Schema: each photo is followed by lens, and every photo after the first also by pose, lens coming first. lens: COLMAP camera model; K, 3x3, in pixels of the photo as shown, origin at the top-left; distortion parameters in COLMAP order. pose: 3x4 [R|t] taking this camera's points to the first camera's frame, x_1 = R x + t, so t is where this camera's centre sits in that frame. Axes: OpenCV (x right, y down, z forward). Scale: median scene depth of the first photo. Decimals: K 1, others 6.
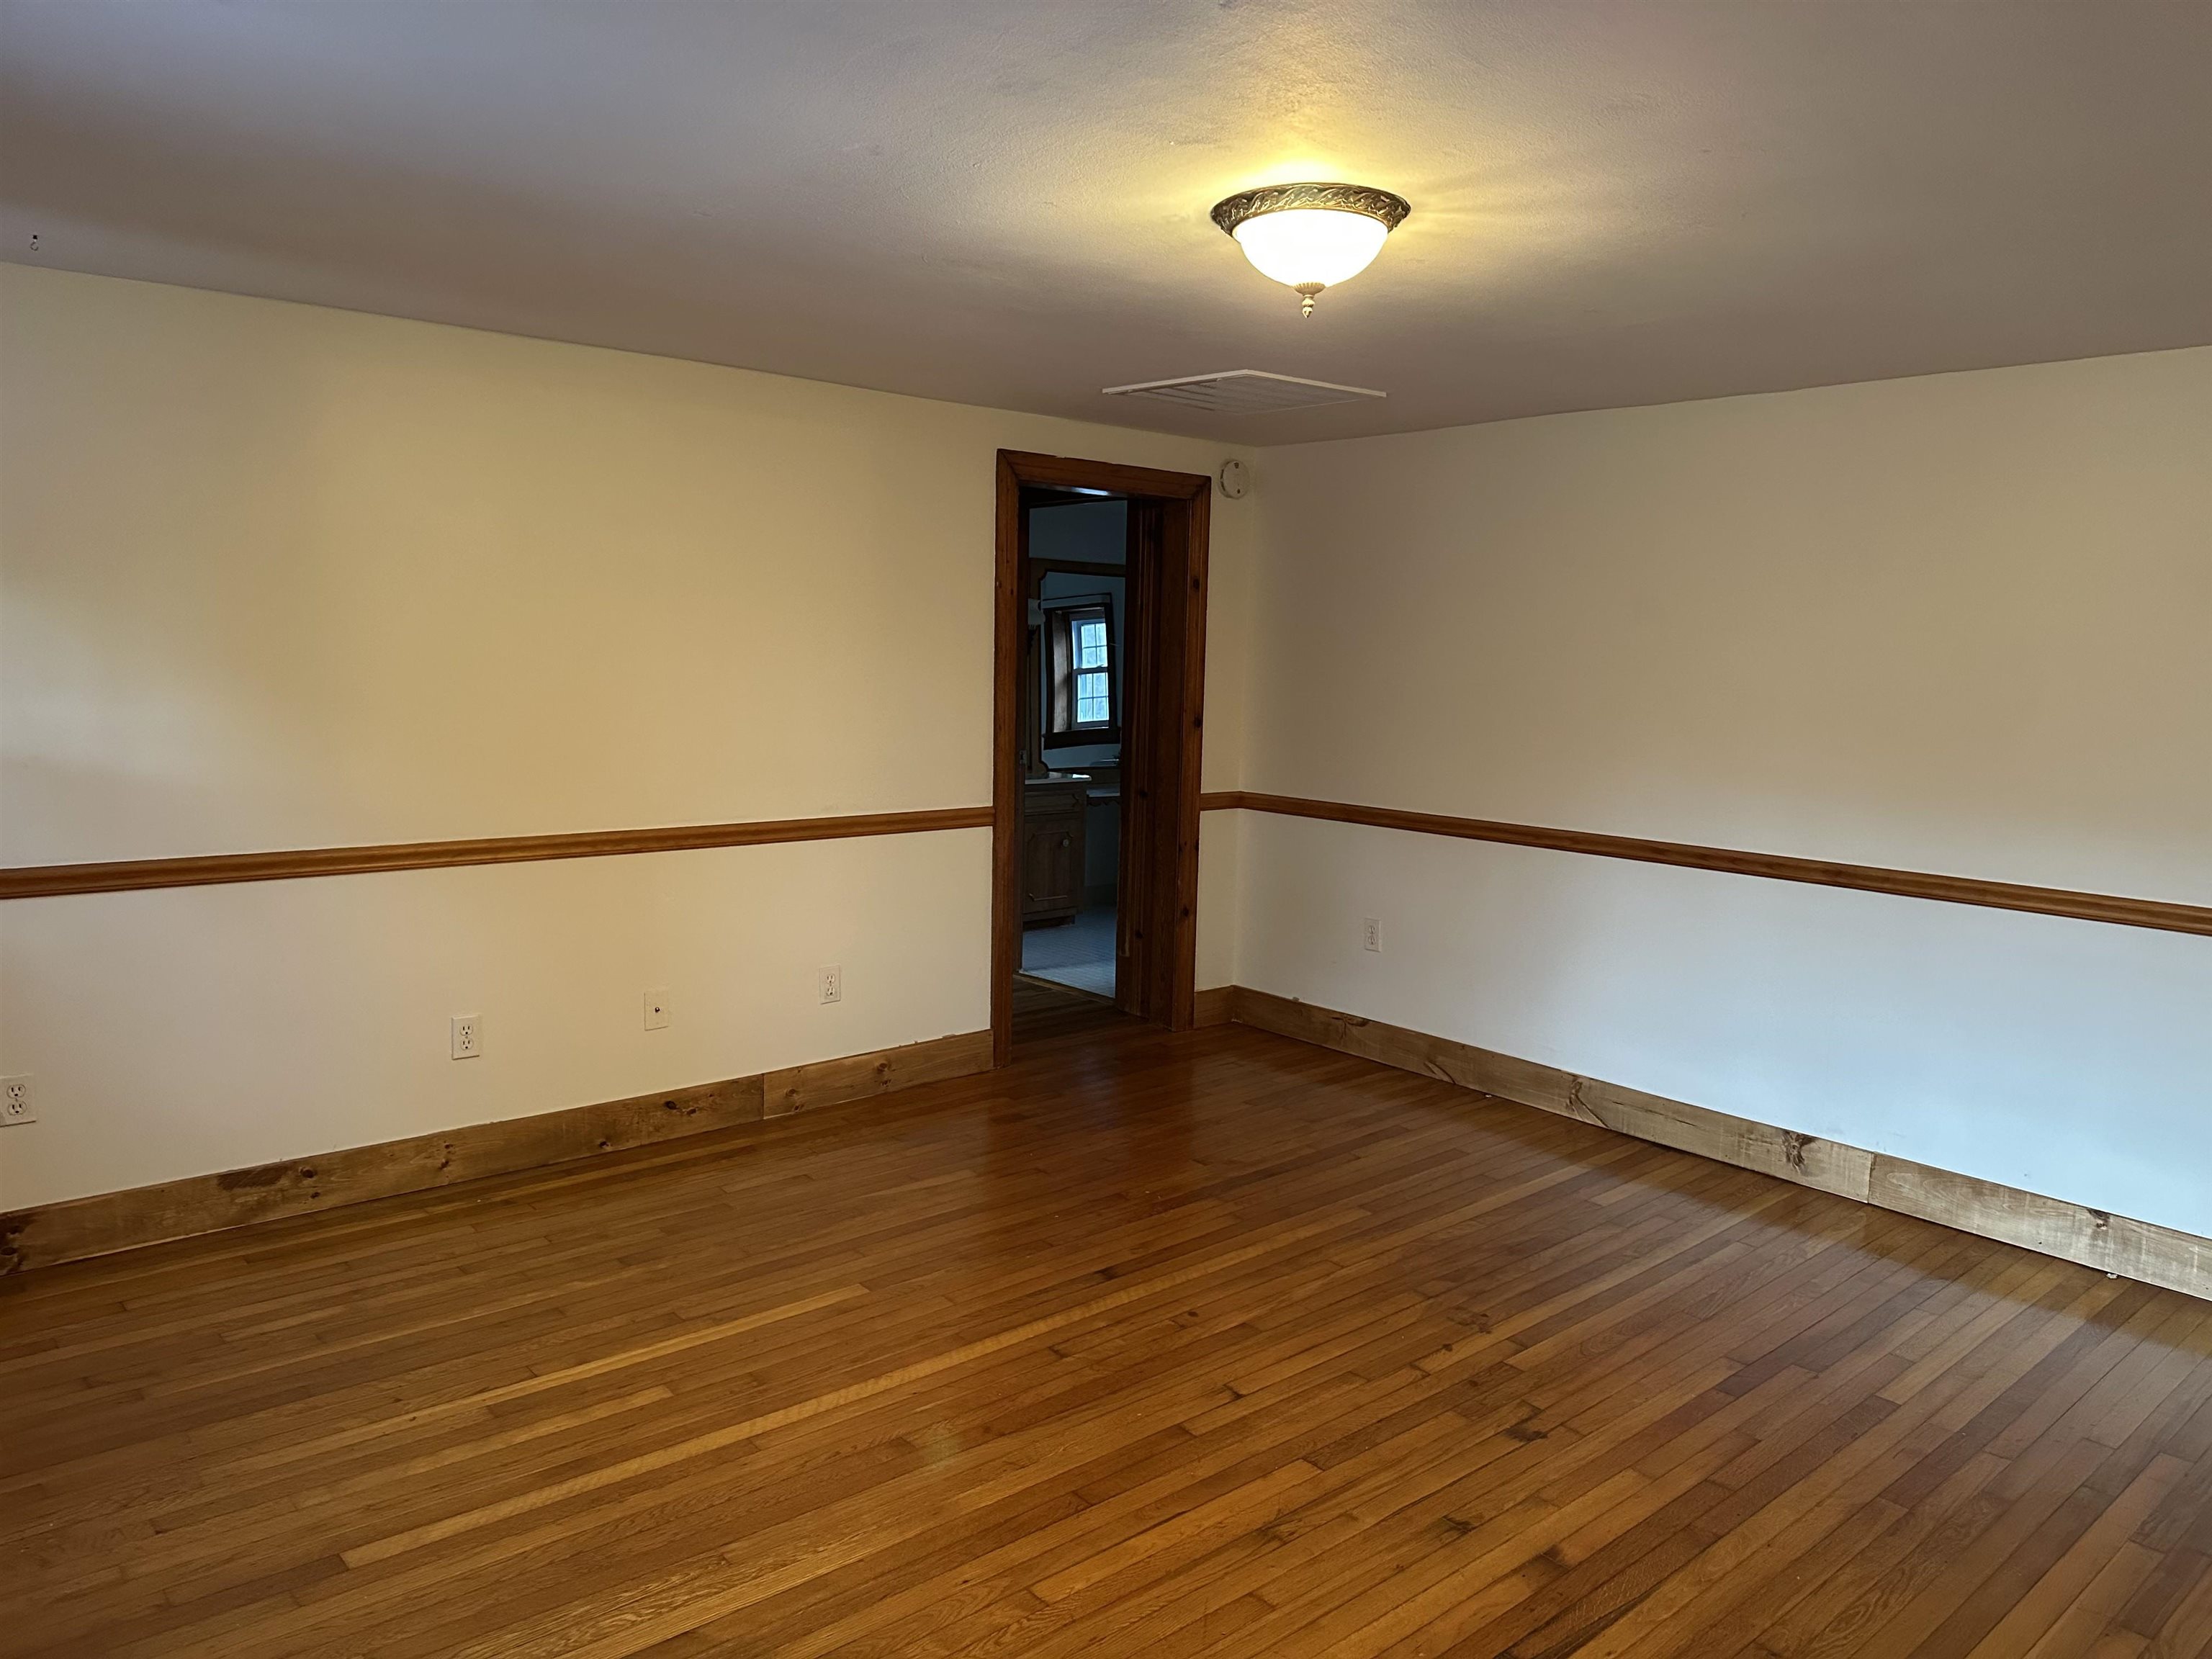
lens RADIAL K [[1552.9, 0, 1116.3], [0, 1552.9, 832.0], [0, 0, 1]] dist [0.076963, -0.090657]
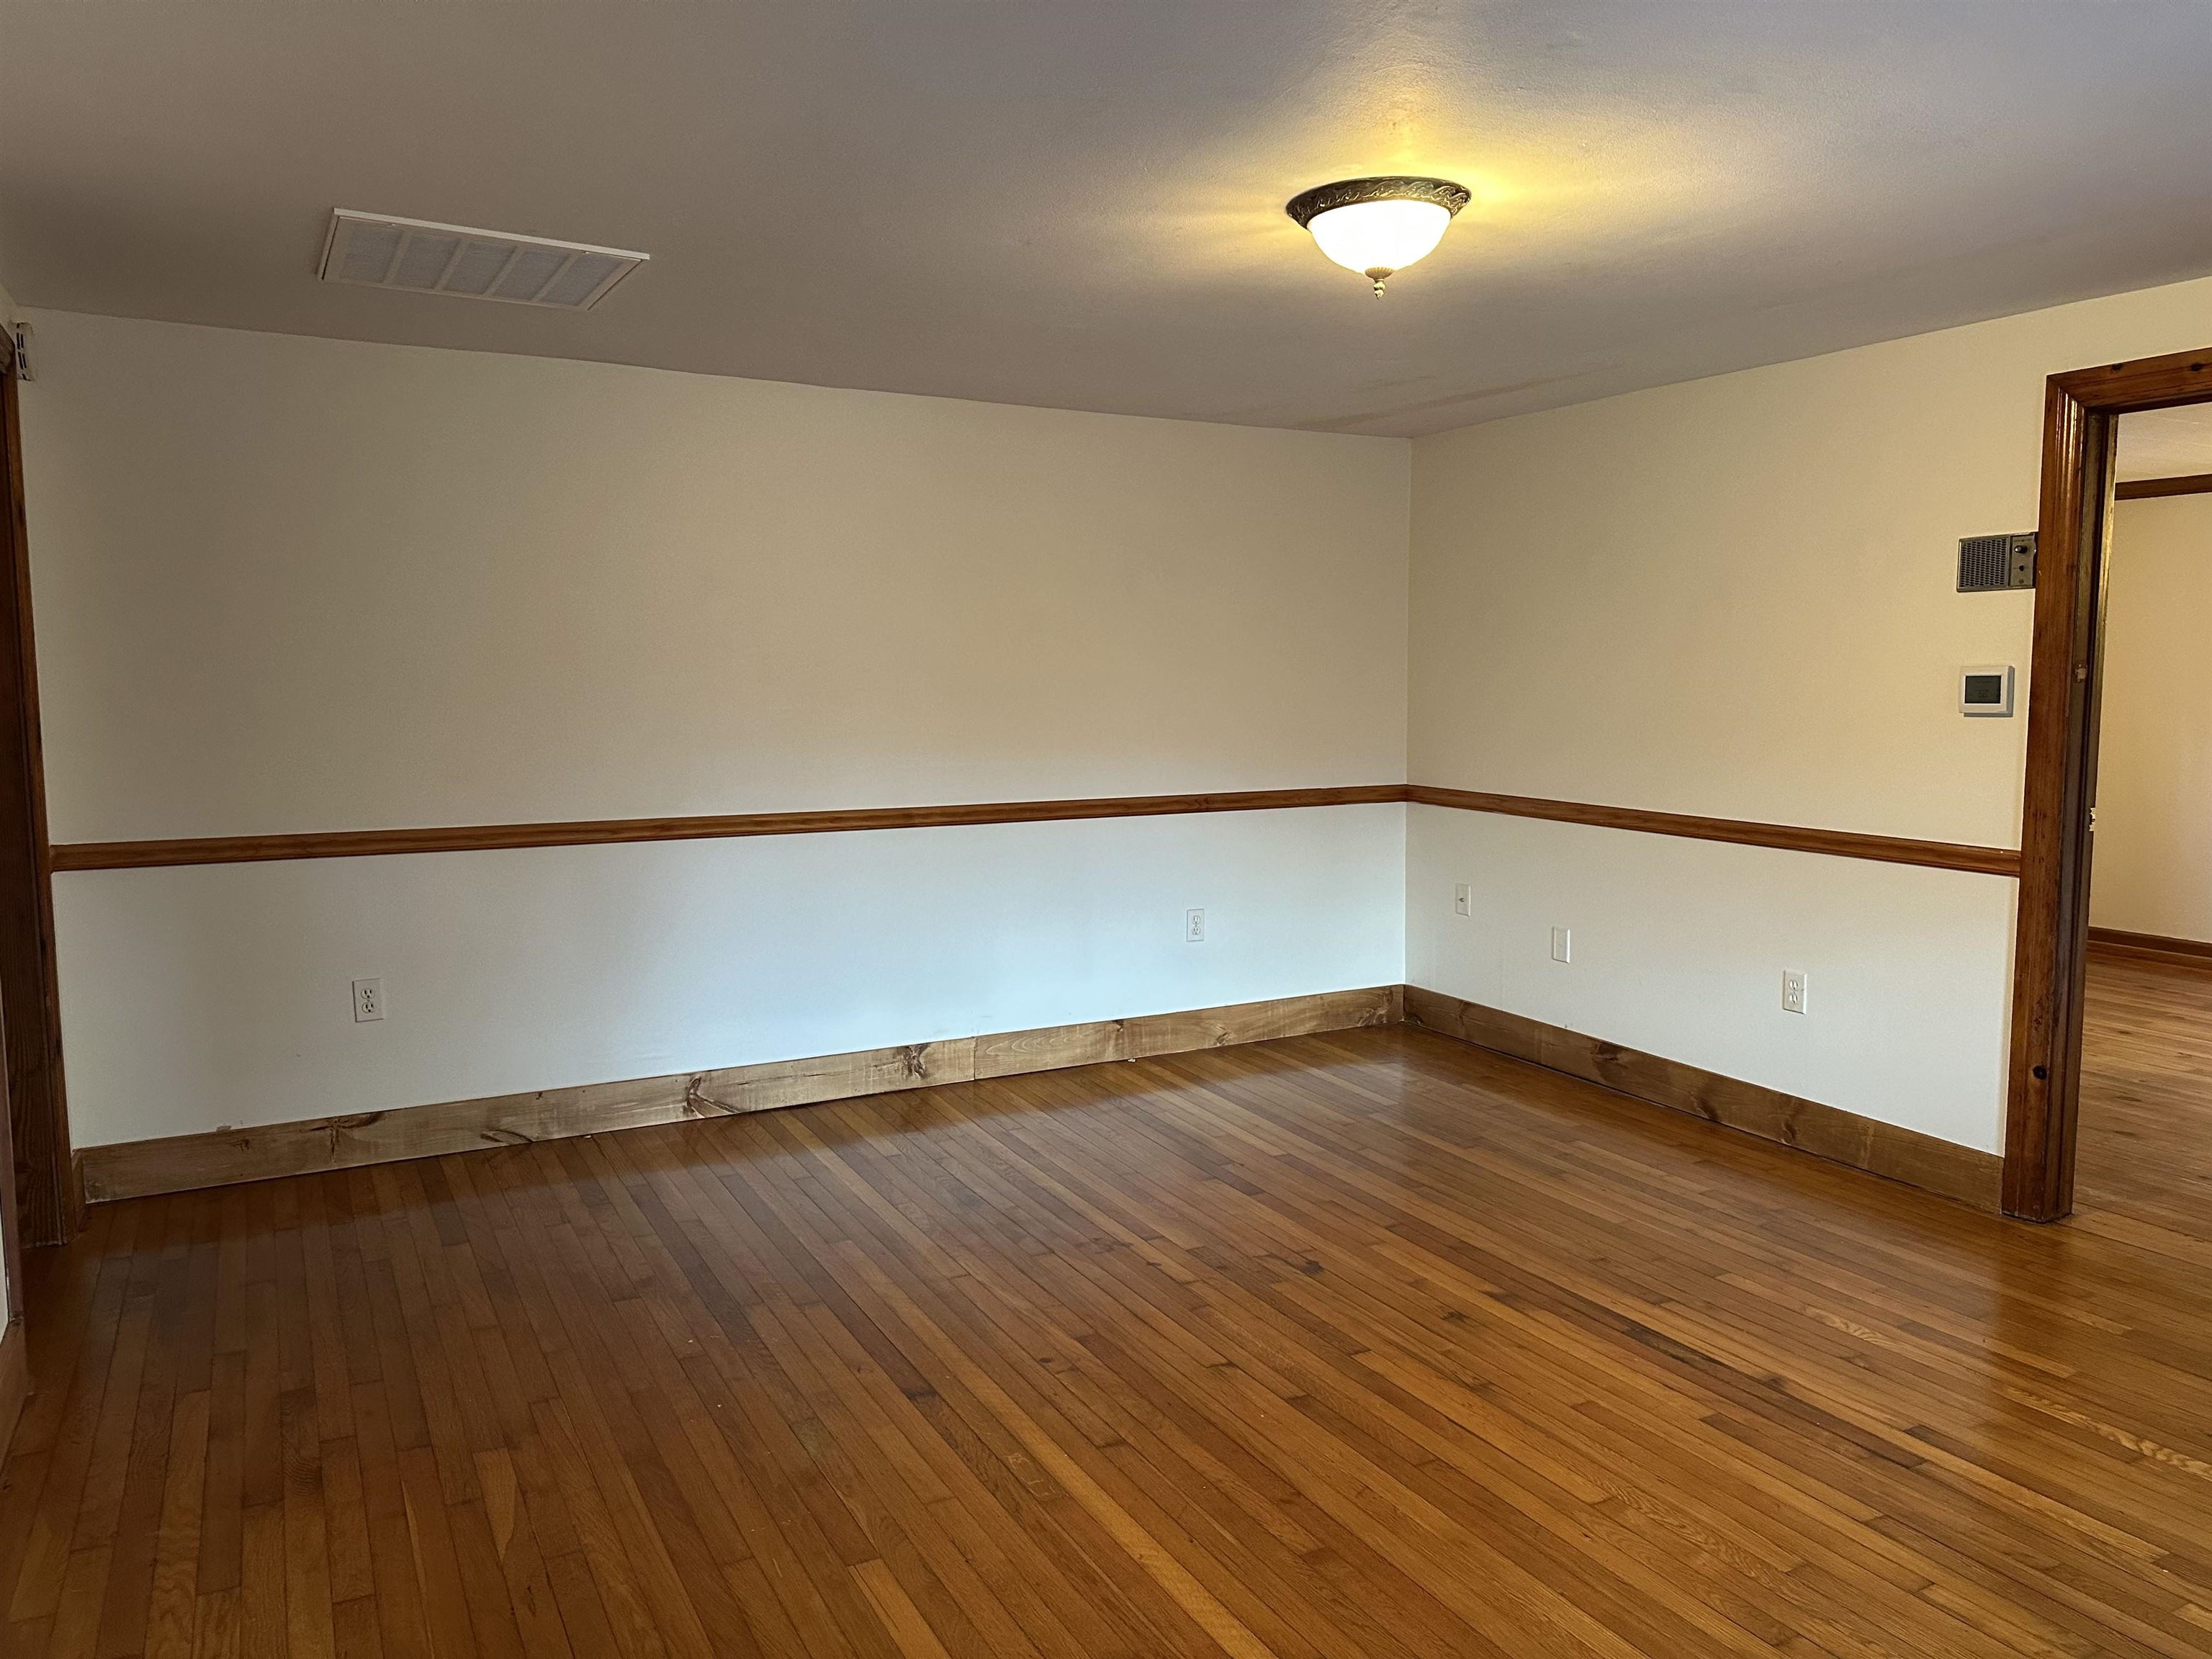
lens RADIAL K [[1552.9, 0, 1117.6], [0, 1552.9, 816.2], [0, 0, 1]] dist [0.076963, -0.090657]
pose [[0.221296, -0.119915, 0.967806, -0.770025], [0.128641, 0.987328, 0.092920, -0.074337], [-0.966685, 0.103937, 0.233918, 0.724785]]
